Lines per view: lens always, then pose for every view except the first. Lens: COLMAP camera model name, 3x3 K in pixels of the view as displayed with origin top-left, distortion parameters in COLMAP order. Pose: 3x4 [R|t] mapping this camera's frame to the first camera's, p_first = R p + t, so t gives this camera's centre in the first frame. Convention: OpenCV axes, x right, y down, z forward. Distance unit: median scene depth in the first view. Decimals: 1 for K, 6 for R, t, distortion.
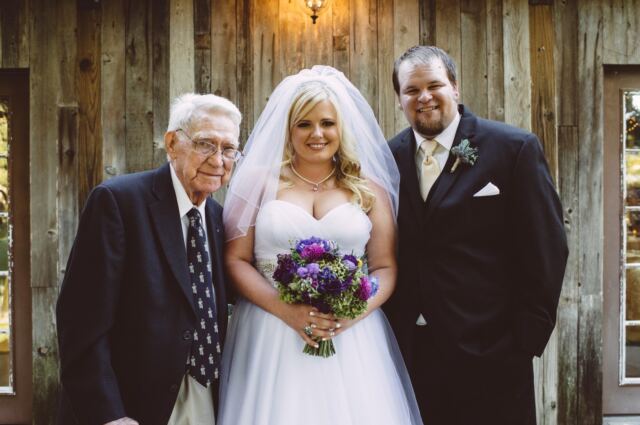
lens RADIAL K [[612.9, 0, 312.9], [0, 612.9, 213.6], [0, 0, 1]] dist [-0.073553, 0.077437]
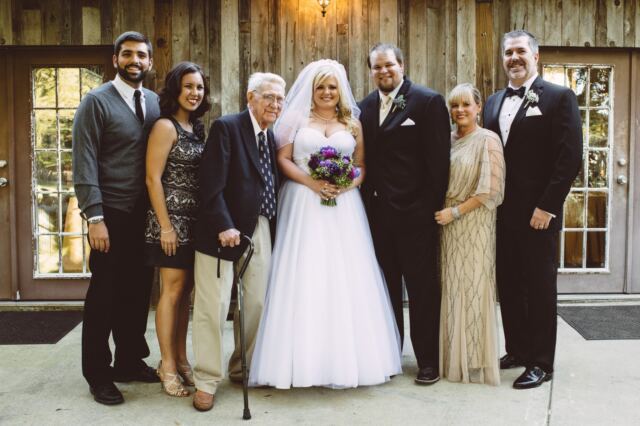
lens RADIAL K [[684.7, 0, 342.8], [0, 684.7, 217.6], [0, 0, 1]] dist [-0.048771, 0.005781]
pose [[0.999524, 0.002769, 0.030742, -0.000494], [-0.004297, 0.998754, 0.049725, 0.079833], [-0.030566, -0.049833, 0.998290, -0.609872]]
